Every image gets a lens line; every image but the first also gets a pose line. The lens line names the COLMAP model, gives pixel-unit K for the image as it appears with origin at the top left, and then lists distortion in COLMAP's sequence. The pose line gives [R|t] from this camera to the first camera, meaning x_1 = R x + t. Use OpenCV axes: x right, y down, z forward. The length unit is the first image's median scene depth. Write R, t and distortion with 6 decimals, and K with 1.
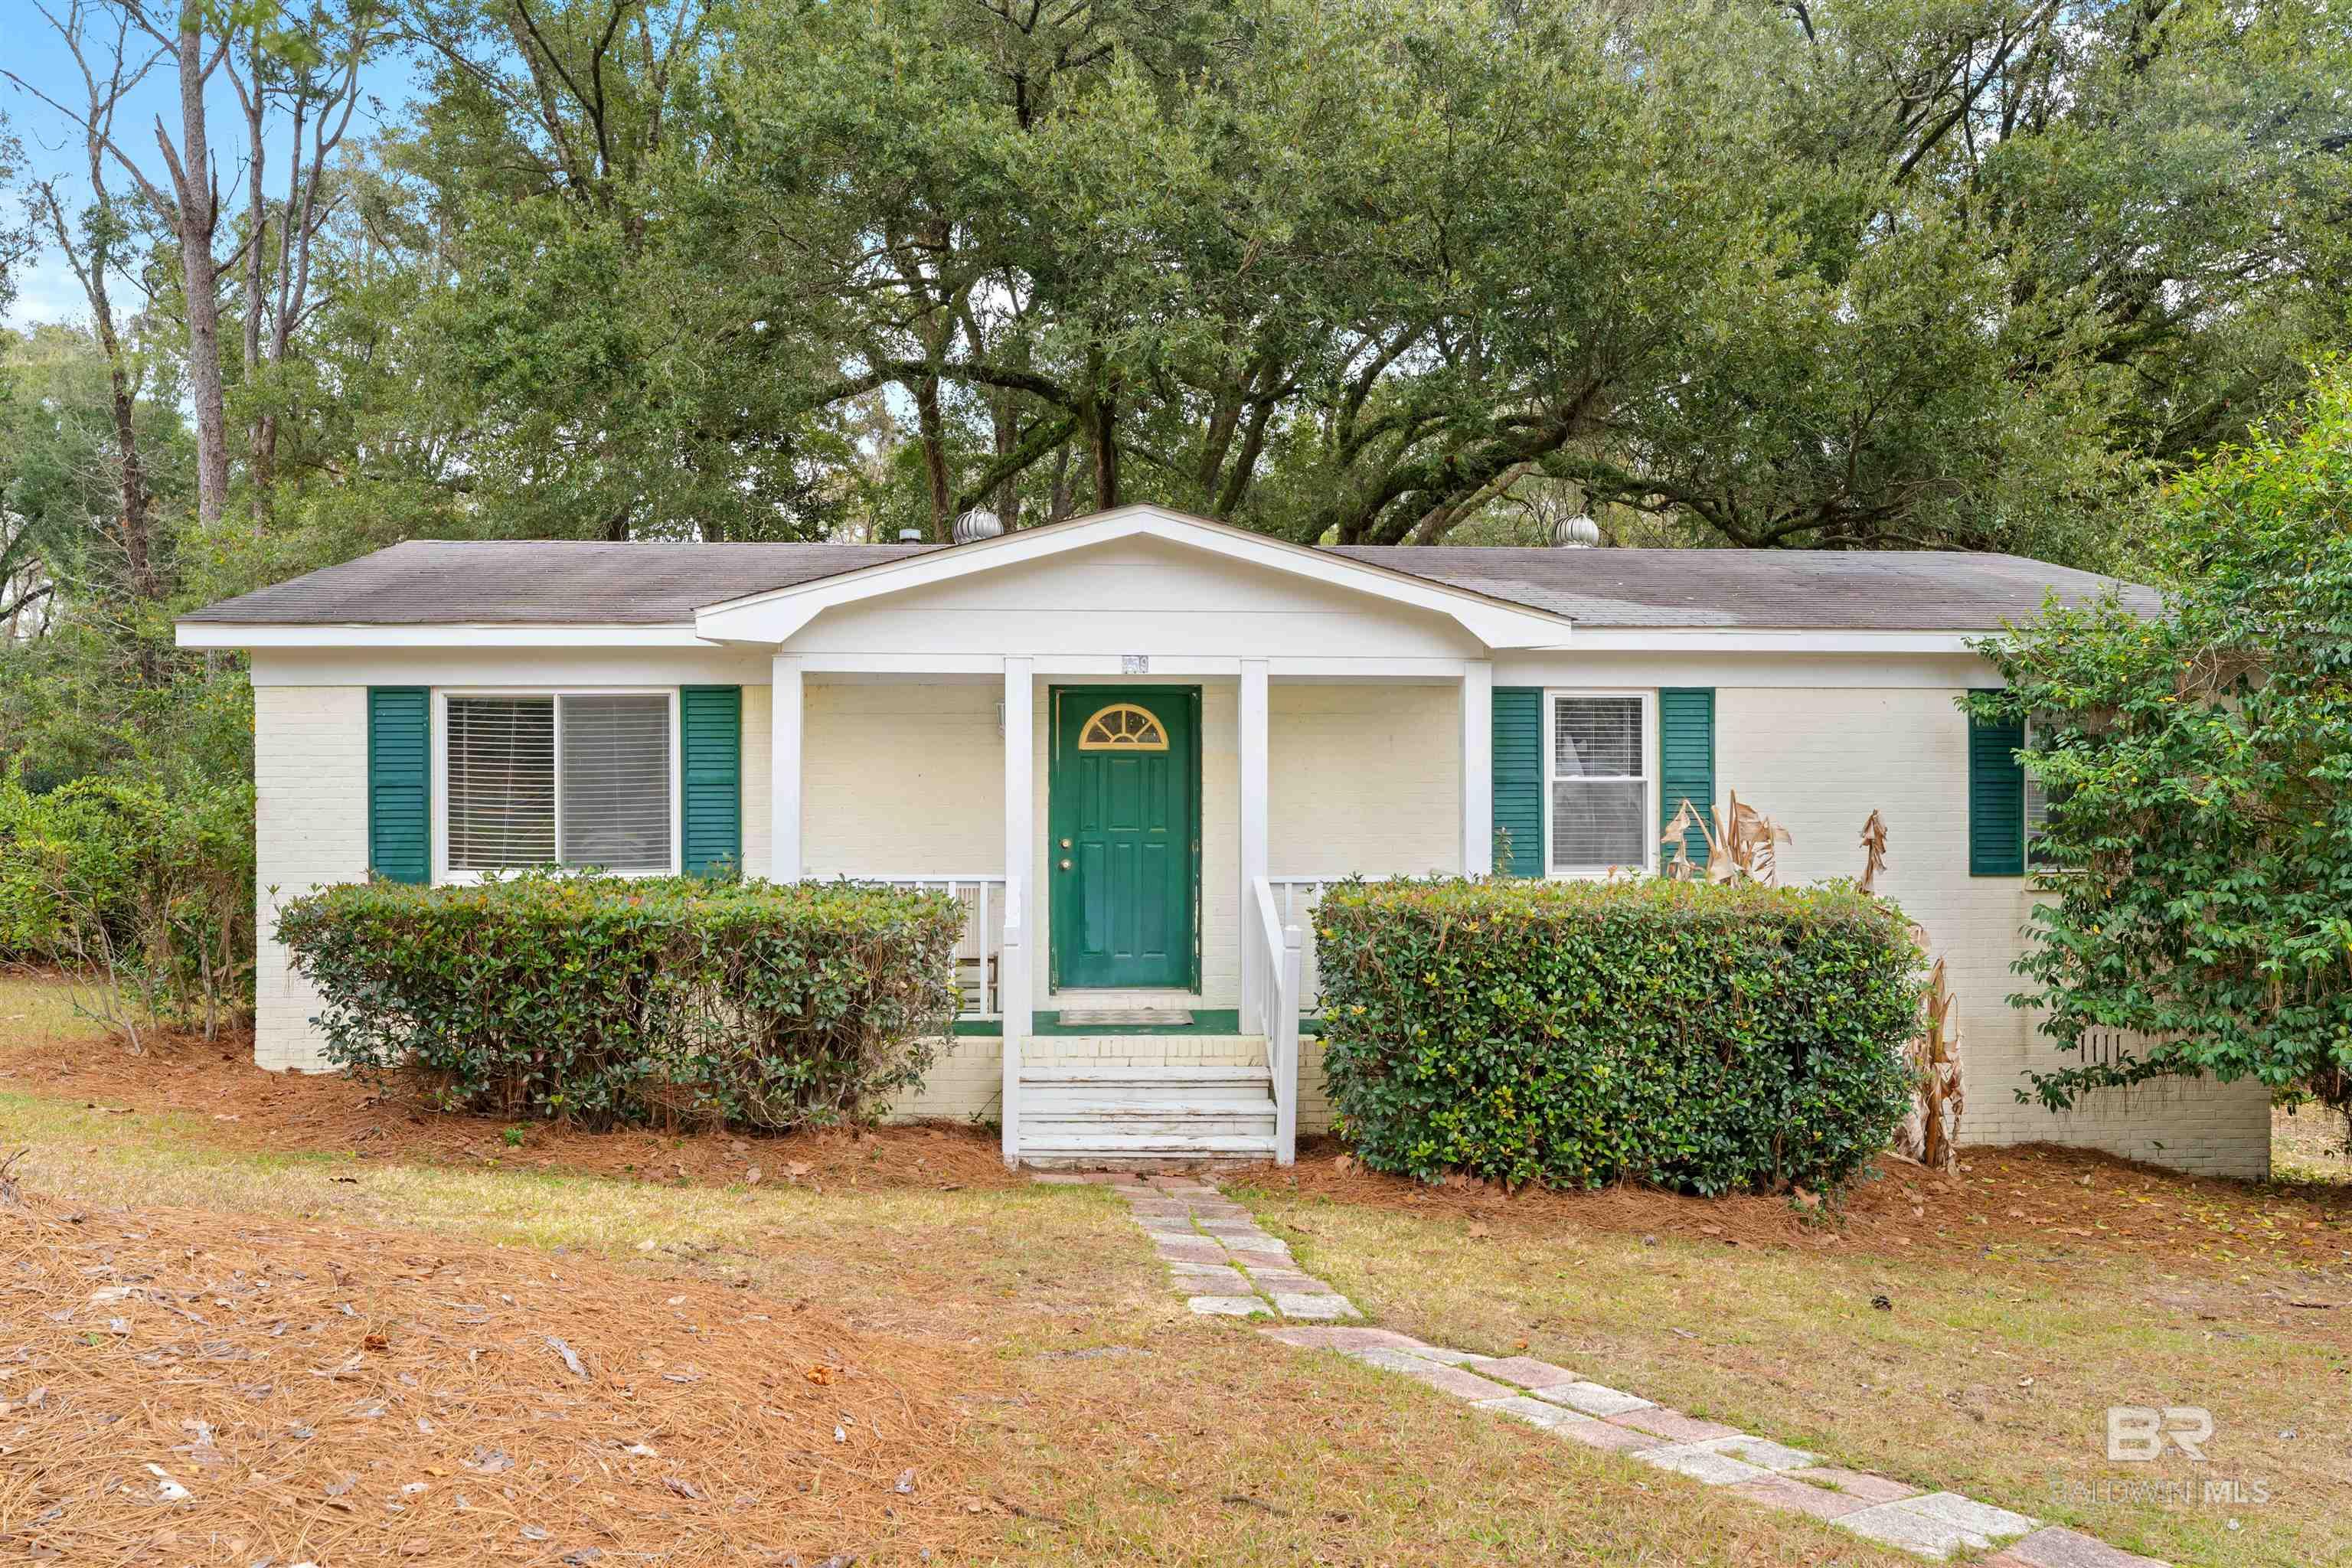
lens RADIAL K [[1802.0, 0, 1180.7], [0, 1802.0, 873.6], [0, 0, 1]] dist [0.002738, 0.003721]
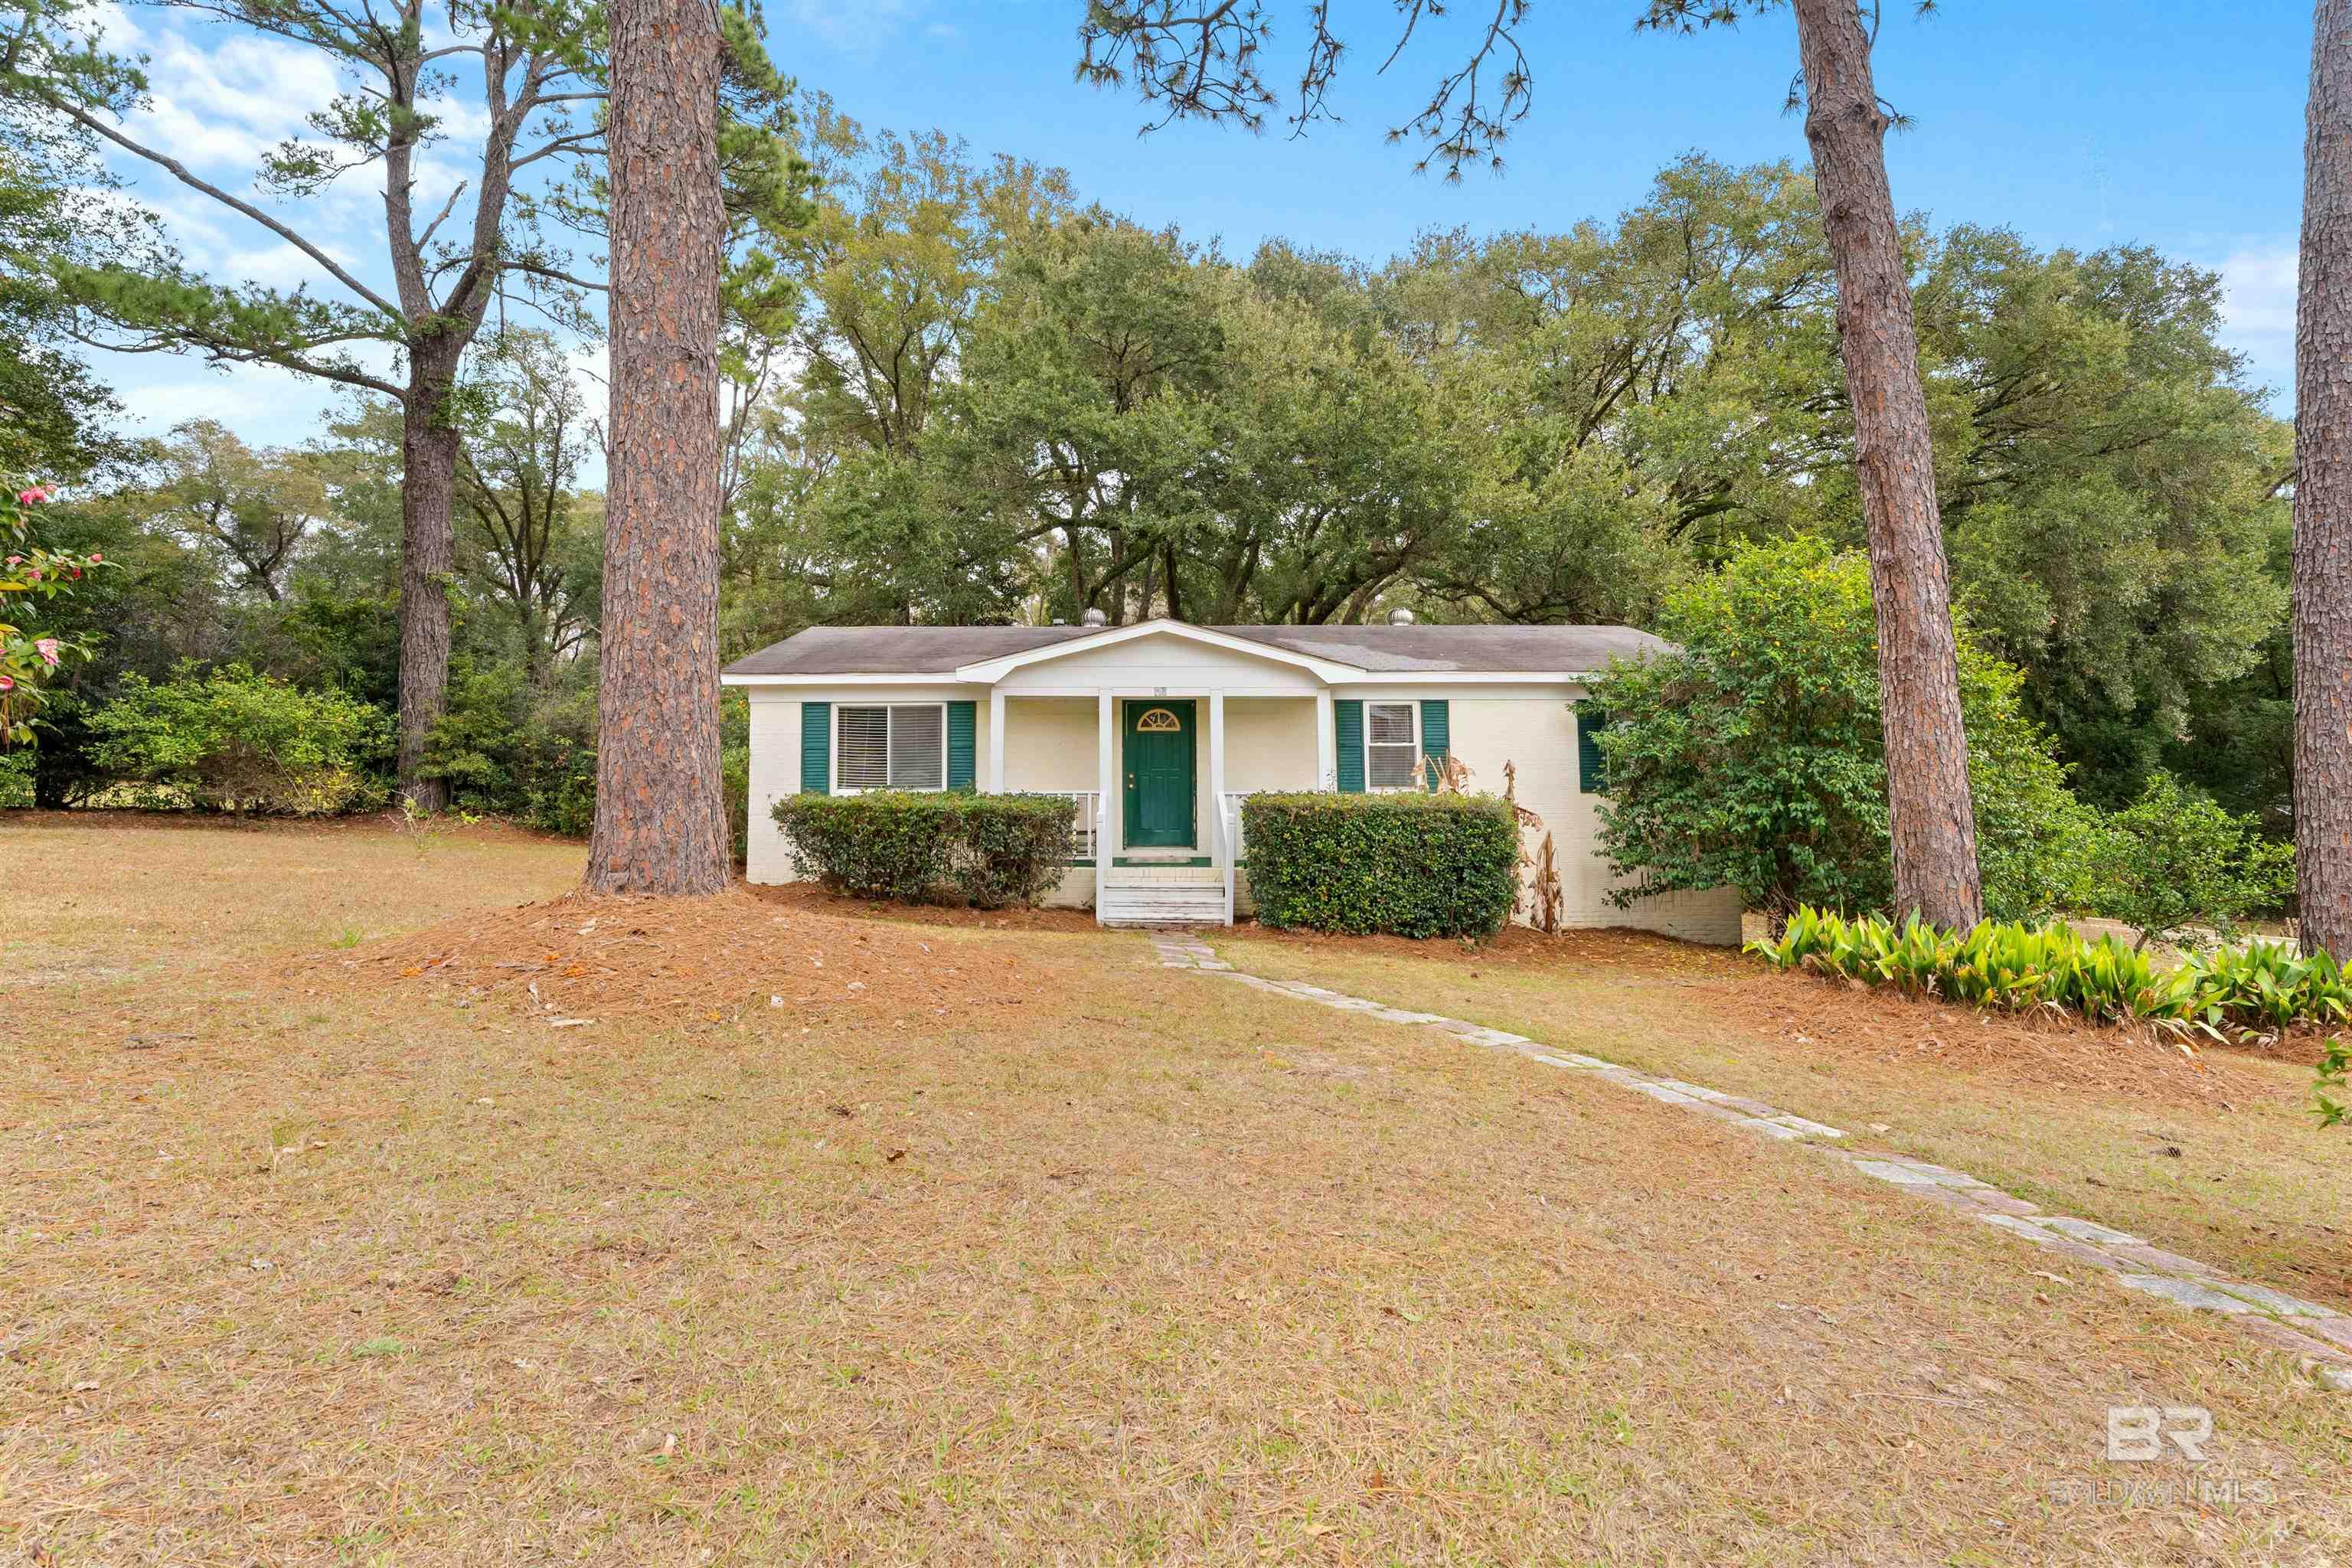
lens RADIAL K [[1060.9, 0, 1182.0], [0, 1060.9, 762.9], [0, 0, 1]] dist [0.004261, -0.000133]
pose [[0.999212, -0.000963, -0.039680, 0.046140], [-0.000348, 0.999455, -0.033023, 0.008707], [0.039691, 0.033011, 0.998667, -0.227789]]
